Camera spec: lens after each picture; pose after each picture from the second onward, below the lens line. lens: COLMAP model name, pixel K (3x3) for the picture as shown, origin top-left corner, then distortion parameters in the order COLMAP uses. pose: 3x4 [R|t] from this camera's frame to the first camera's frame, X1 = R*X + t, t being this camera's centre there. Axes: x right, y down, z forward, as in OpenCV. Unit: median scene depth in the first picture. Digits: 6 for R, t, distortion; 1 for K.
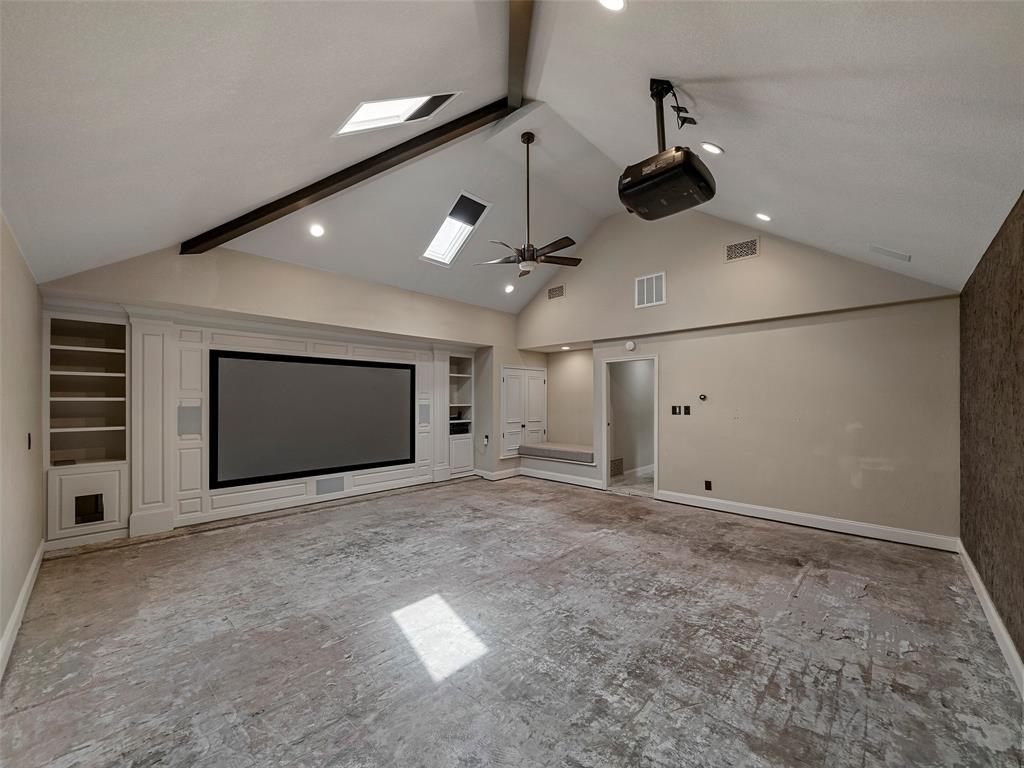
lens RADIAL K [[396.2, 0, 513.5], [0, 396.2, 387.0], [0, 0, 1]] dist [-0.004945, -0.000001]
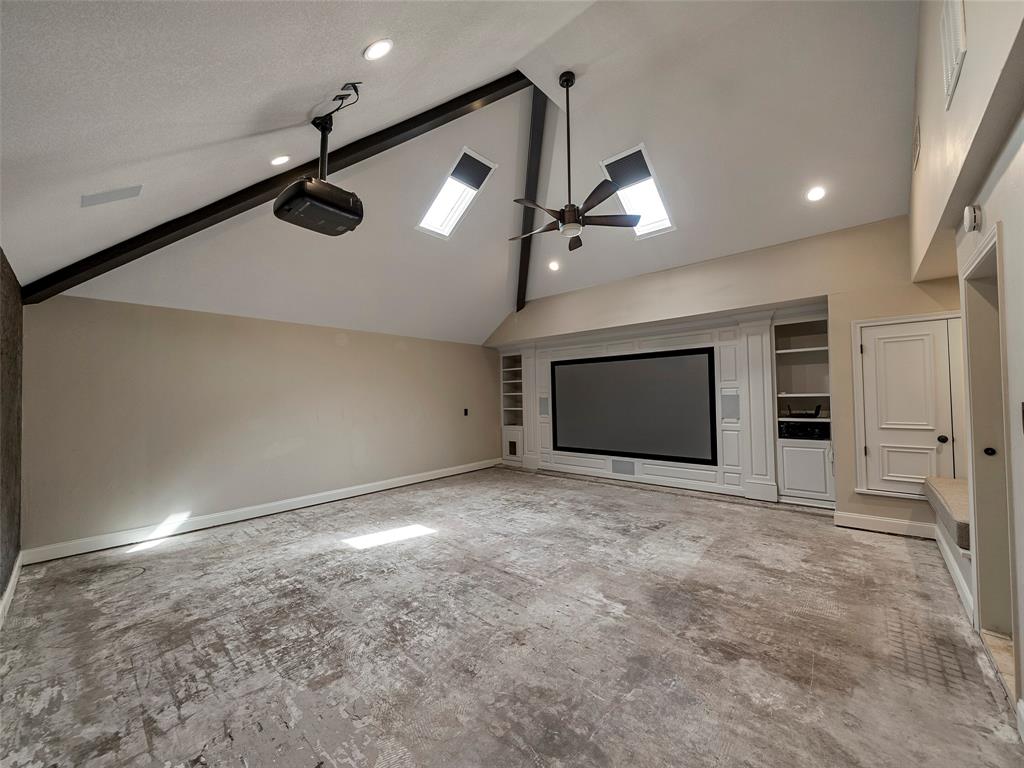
lens RADIAL K [[396.2, 0, 513.5], [0, 396.2, 387.0], [0, 0, 1]] dist [-0.004945, -0.000001]
pose [[0.027510, -0.021762, -0.999385, 0.964799], [0.054148, 0.998328, -0.020248, 0.037881], [0.998154, -0.053557, 0.028643, 0.973376]]
